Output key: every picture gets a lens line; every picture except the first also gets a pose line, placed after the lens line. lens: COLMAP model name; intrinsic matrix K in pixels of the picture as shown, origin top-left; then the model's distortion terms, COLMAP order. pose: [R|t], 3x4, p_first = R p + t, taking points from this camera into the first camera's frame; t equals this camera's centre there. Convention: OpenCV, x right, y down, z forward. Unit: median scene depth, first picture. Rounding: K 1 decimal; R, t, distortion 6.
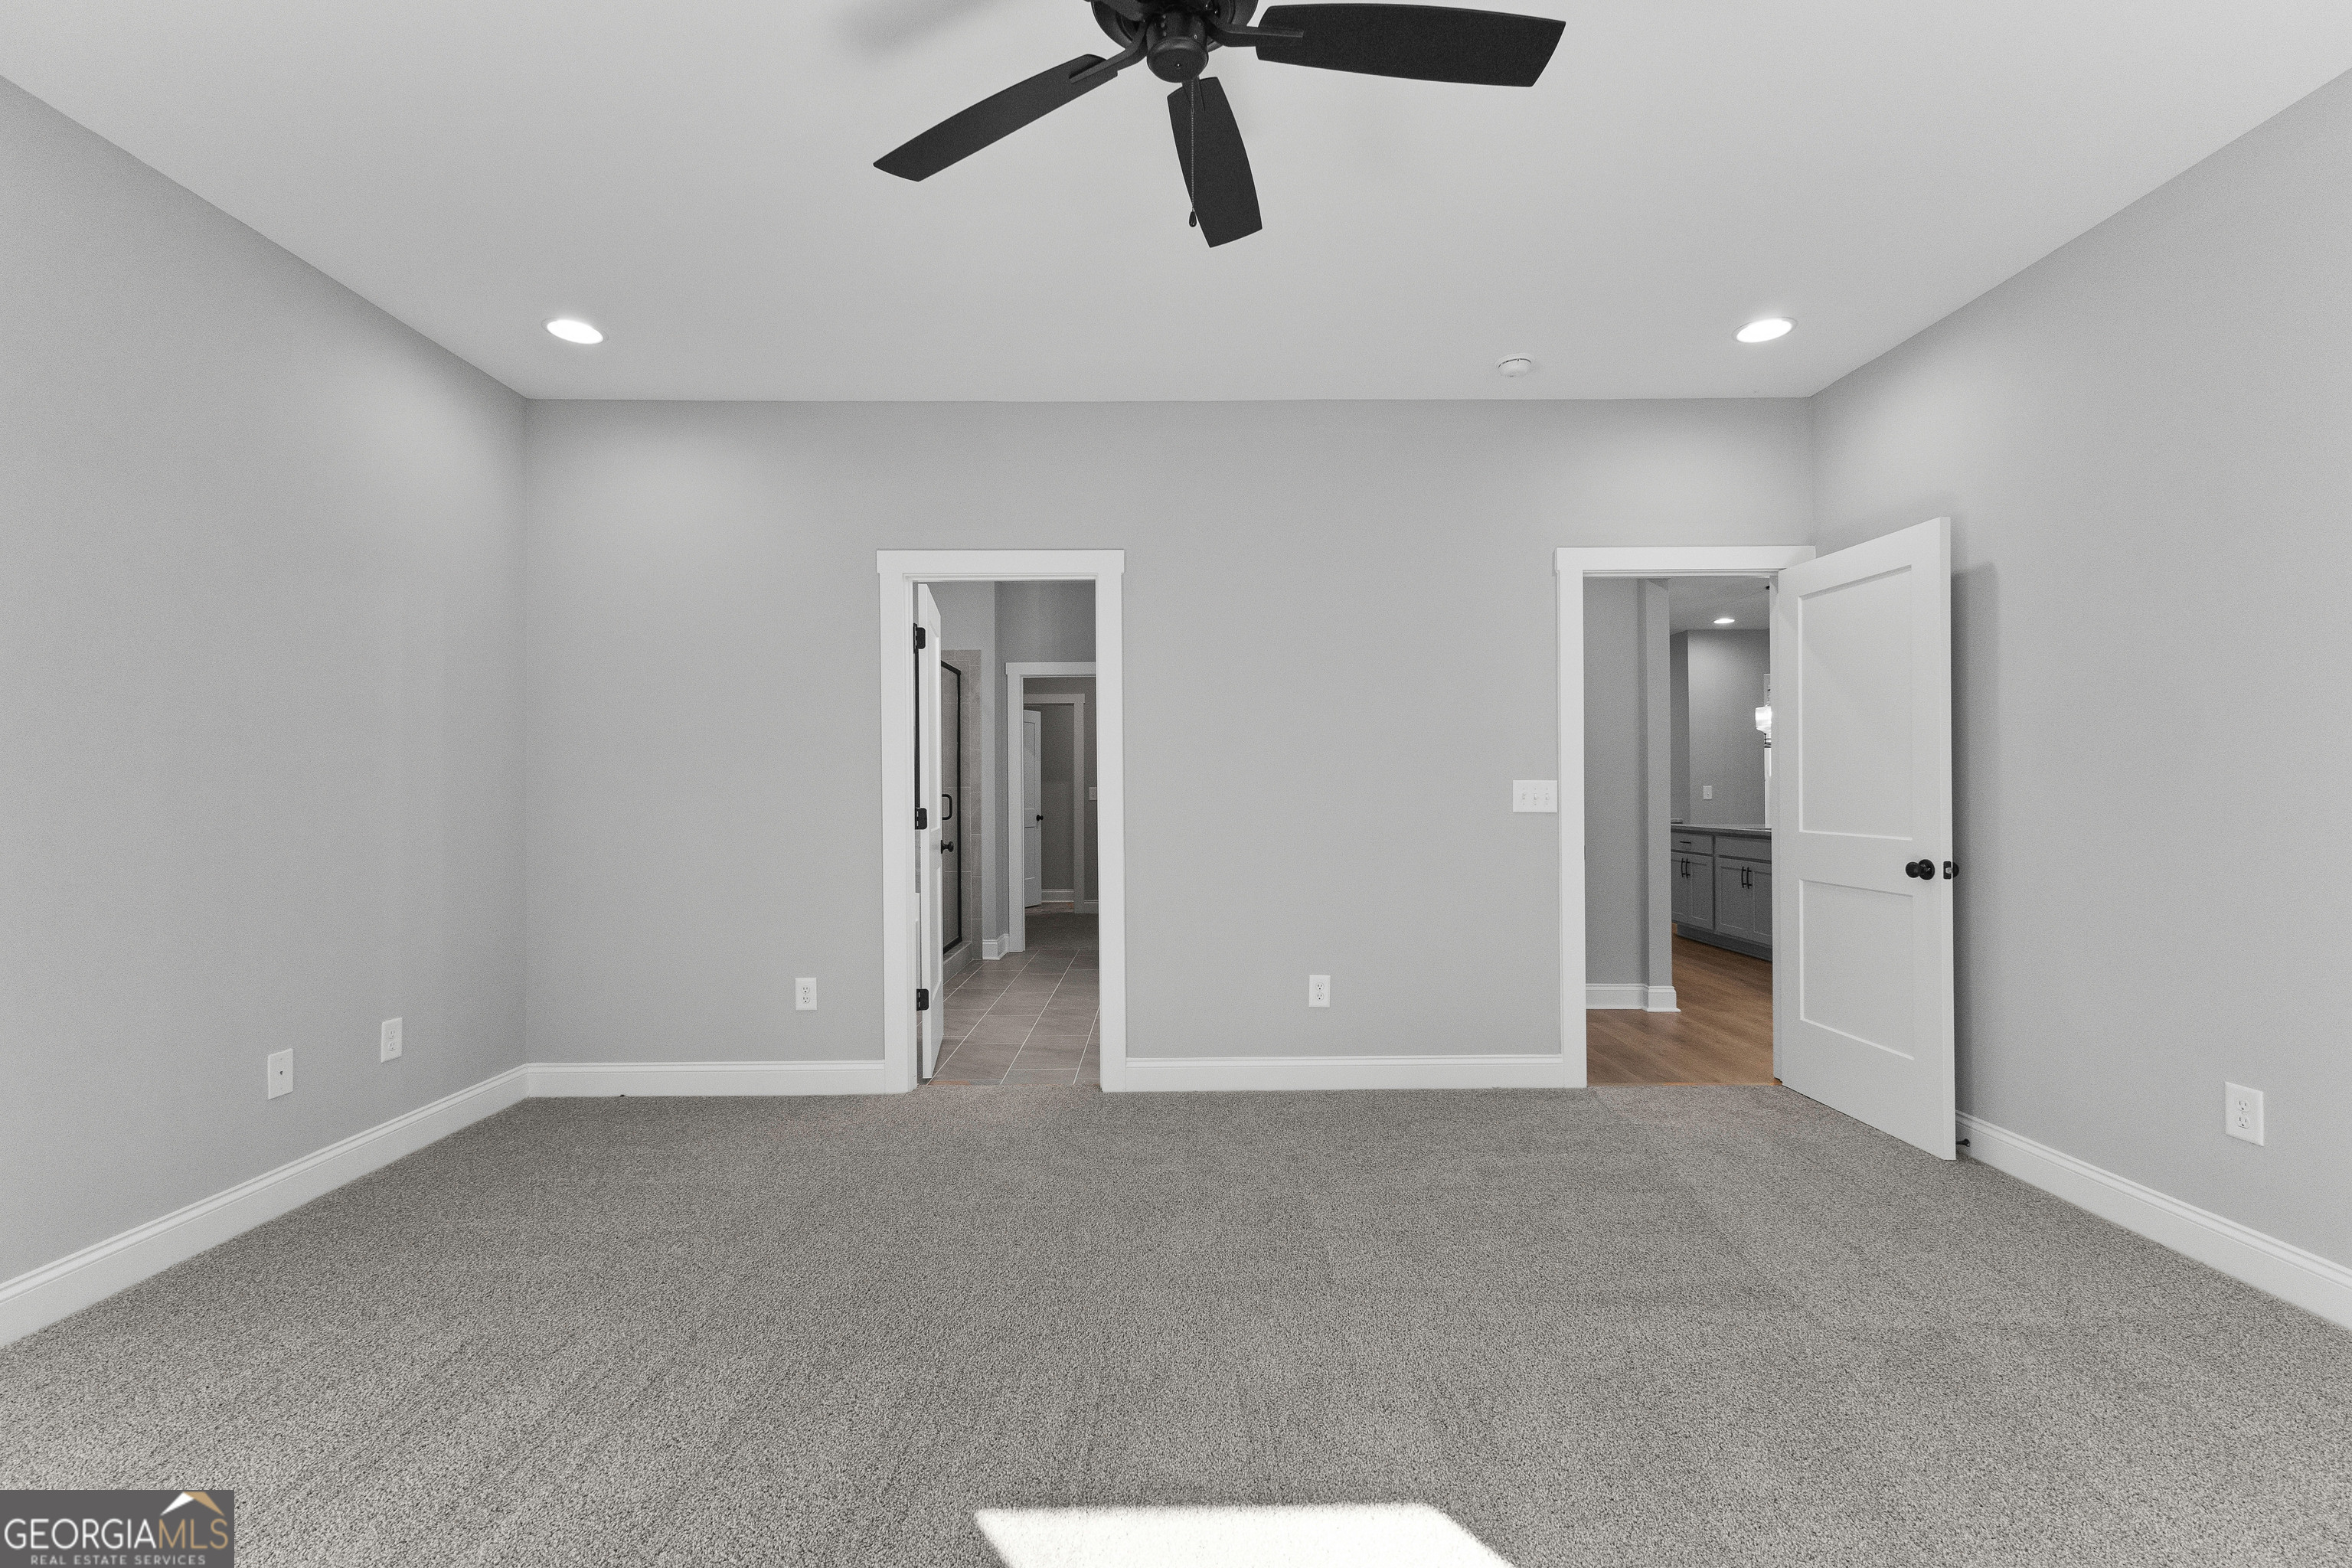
lens RADIAL K [[1017.0, 0, 1181.4], [0, 1017.0, 778.4], [0, 0, 1]] dist [0.009486, -0.000364]
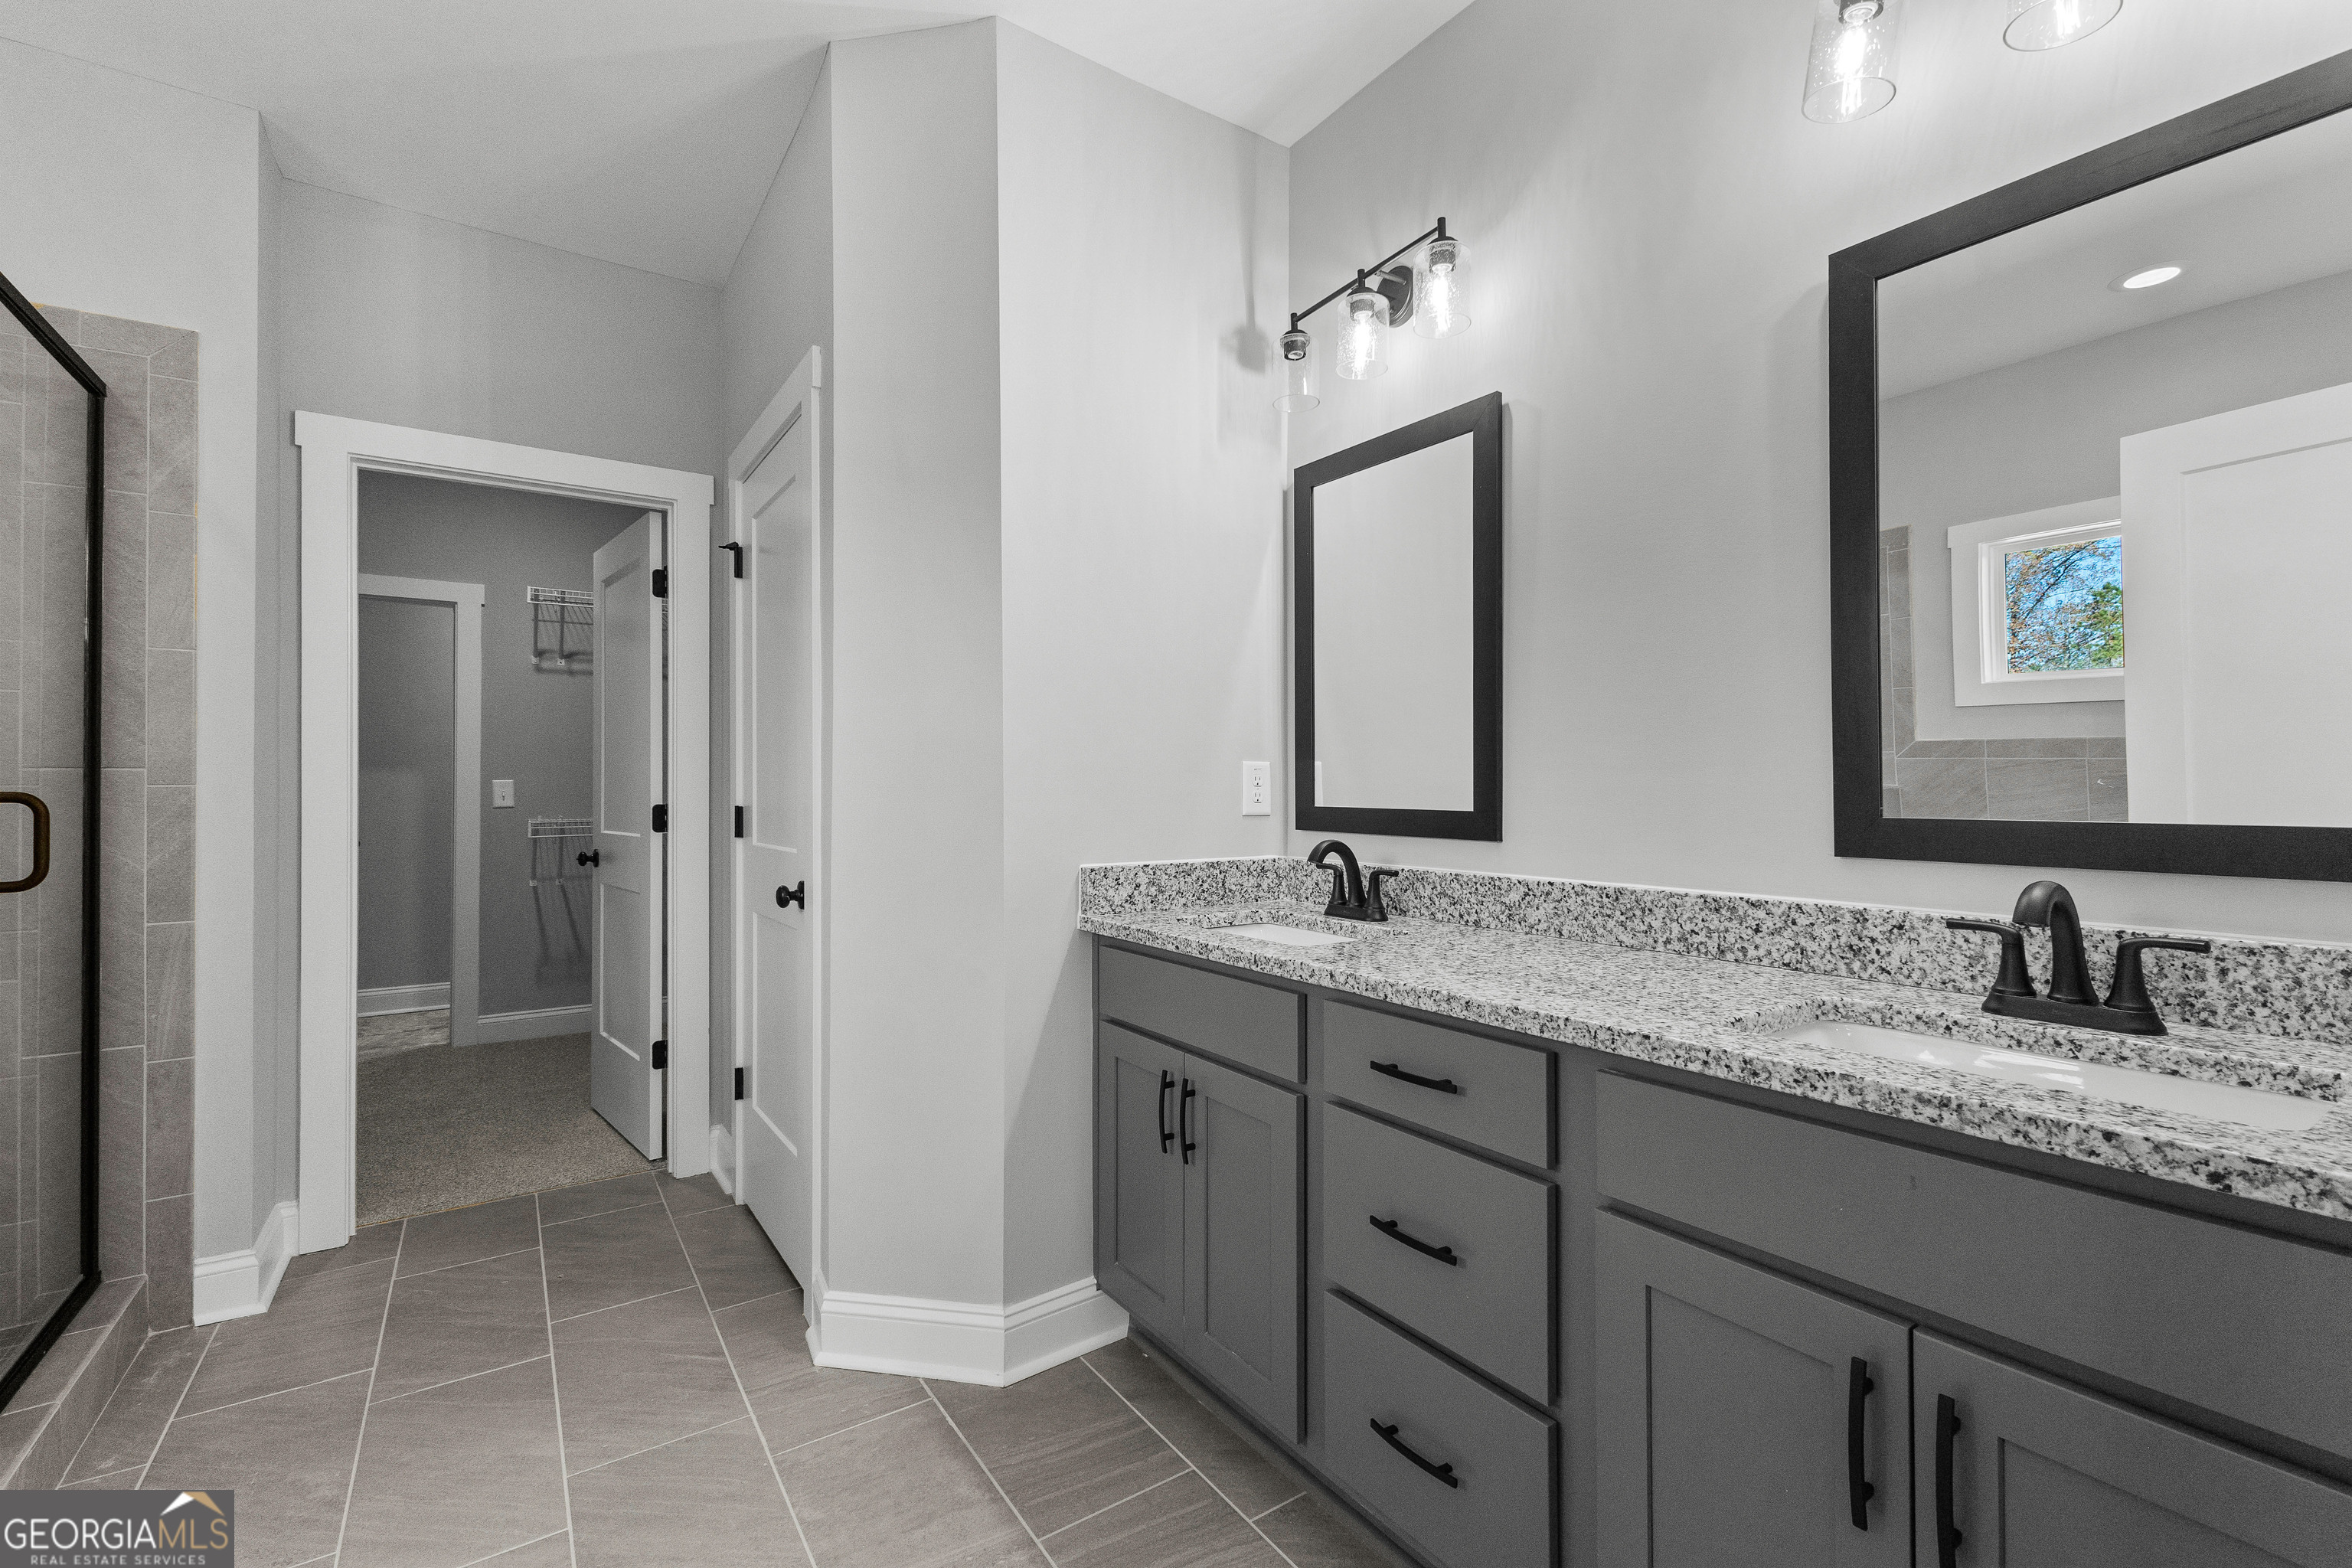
lens RADIAL K [[1017.0, 0, 1181.4], [0, 1017.0, 778.4], [0, 0, 1]] dist [0.009486, -0.000364]
pose [[0.833738, 0.007868, 0.552104, -0.117580], [-0.003161, 0.999950, -0.009476, 0.013238], [-0.552151, 0.006155, 0.833722, 0.566953]]
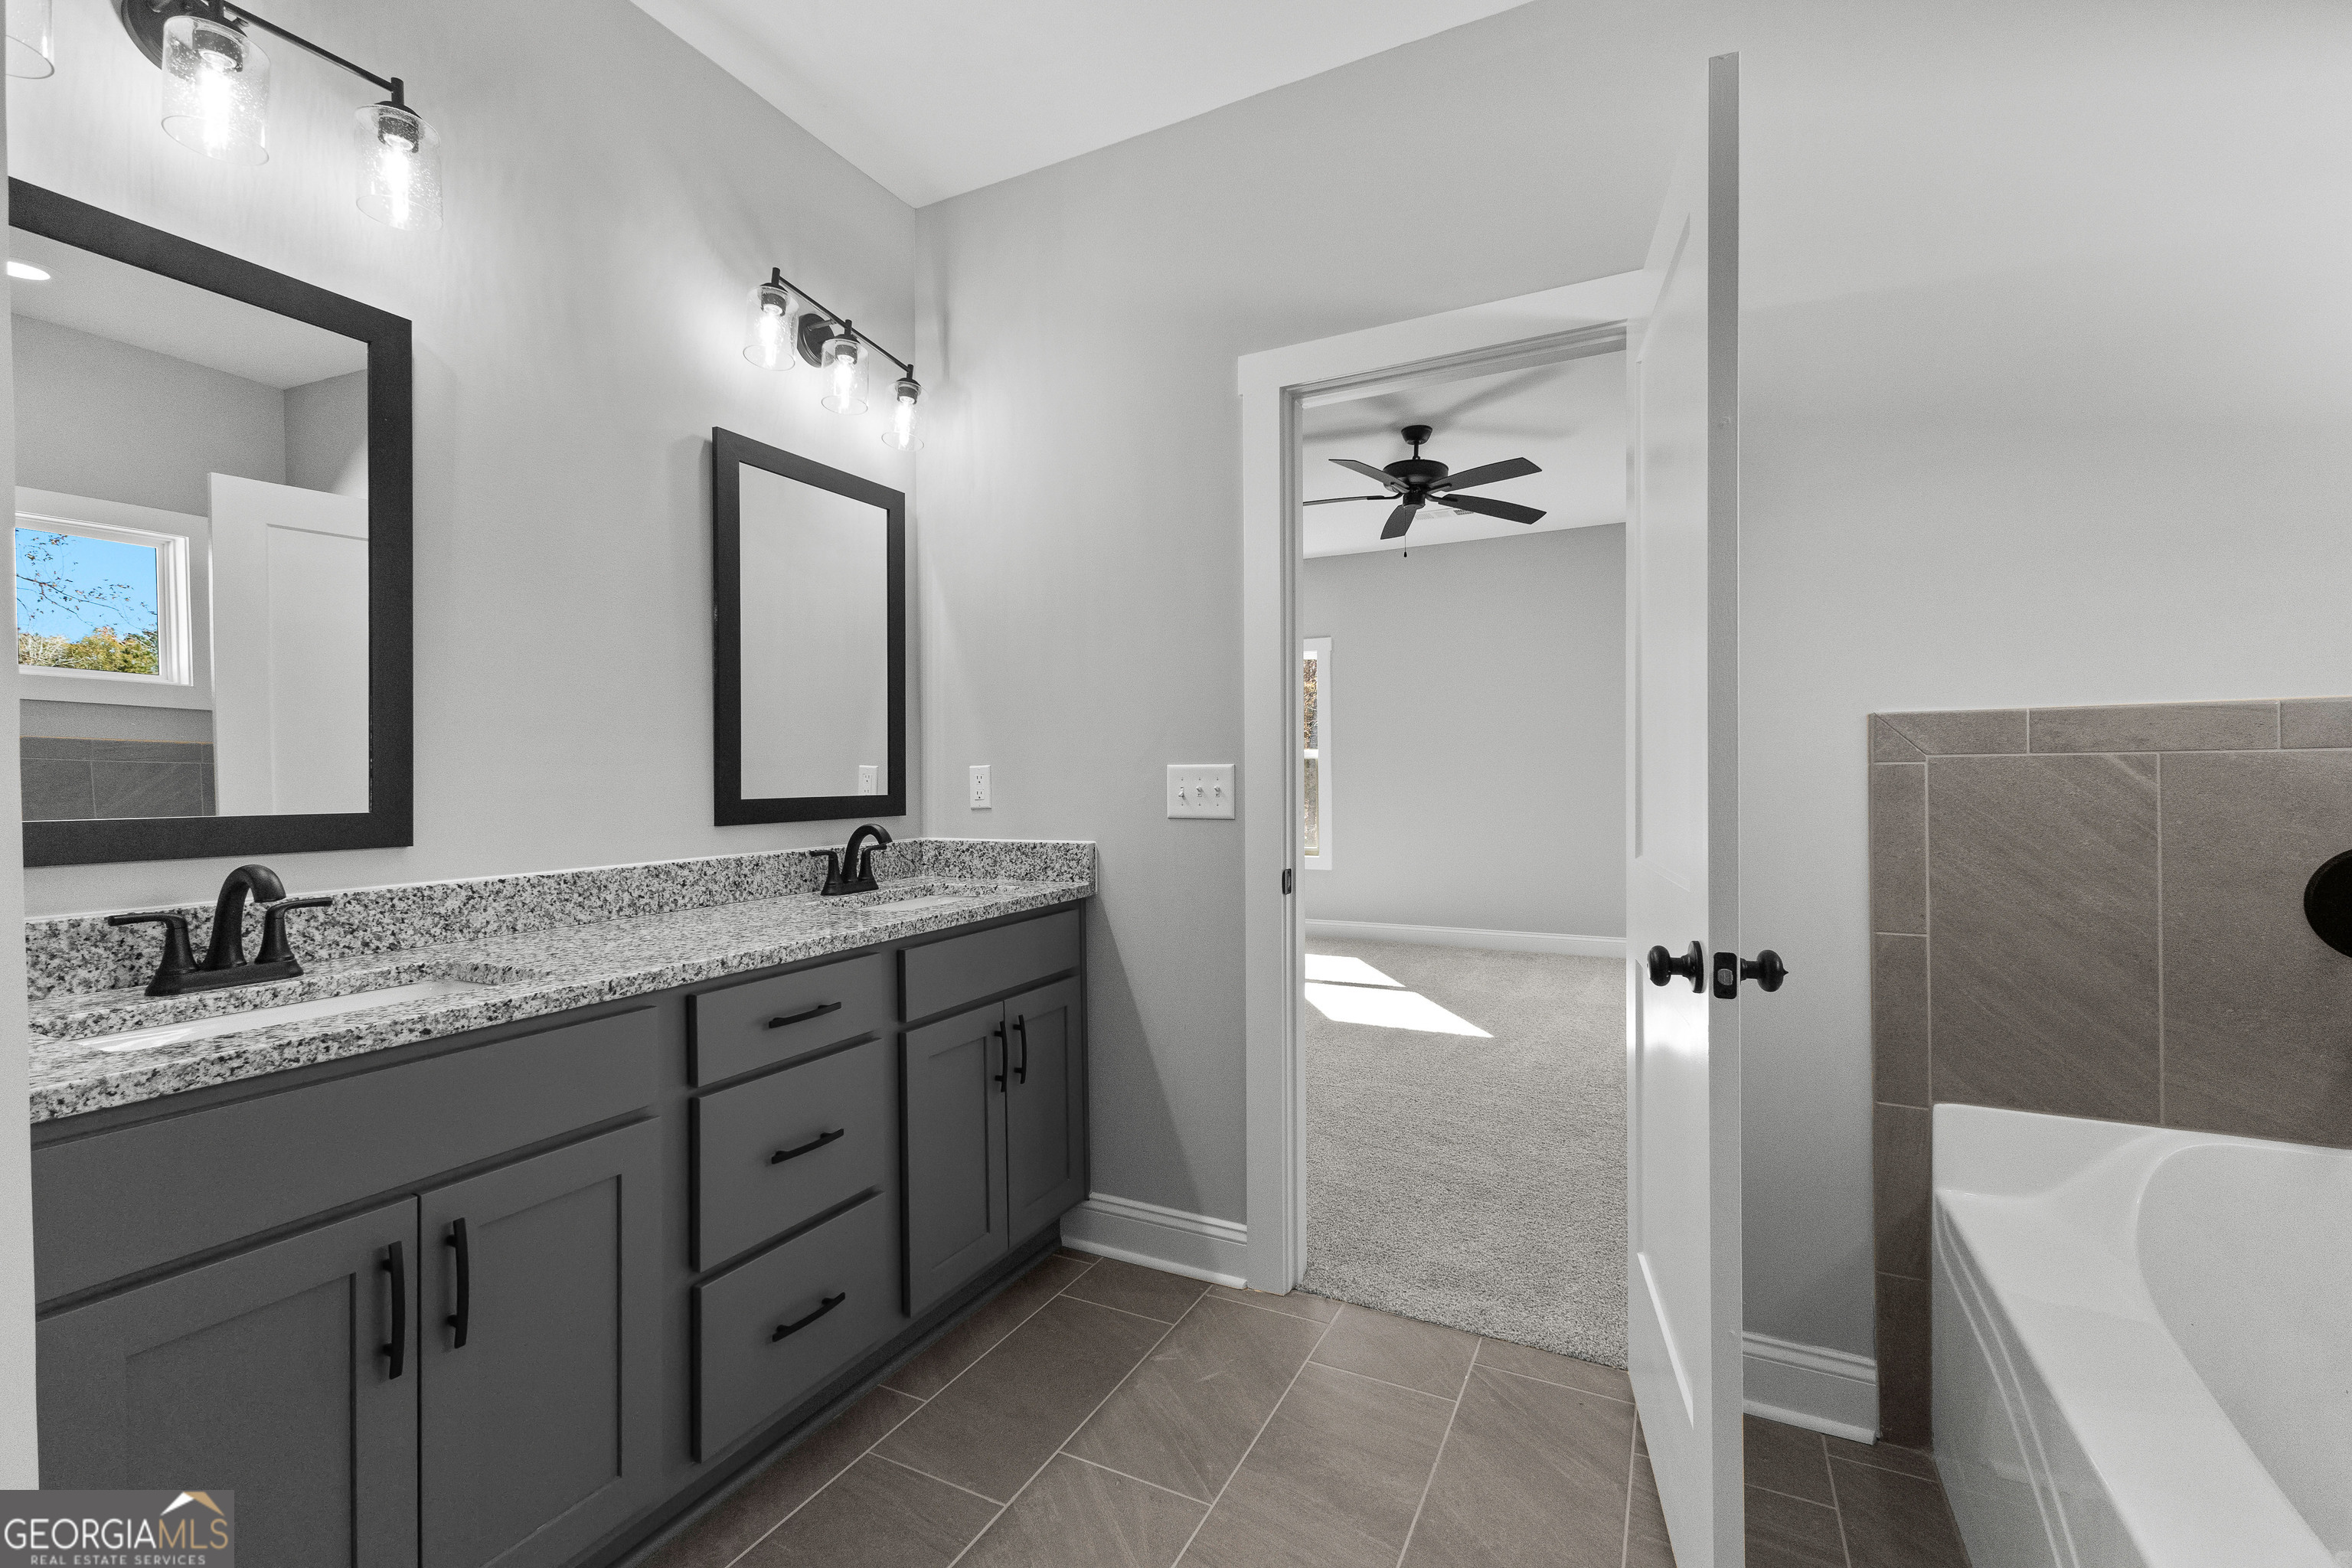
lens RADIAL K [[1017.0, 0, 1181.4], [0, 1017.0, 778.4], [0, 0, 1]] dist [0.009486, -0.000364]
pose [[-0.883752, 0.009845, 0.467852, -0.264835], [0.010931, 0.999940, -0.000393, 0.014631], [-0.467828, 0.004767, -0.883807, 1.547966]]
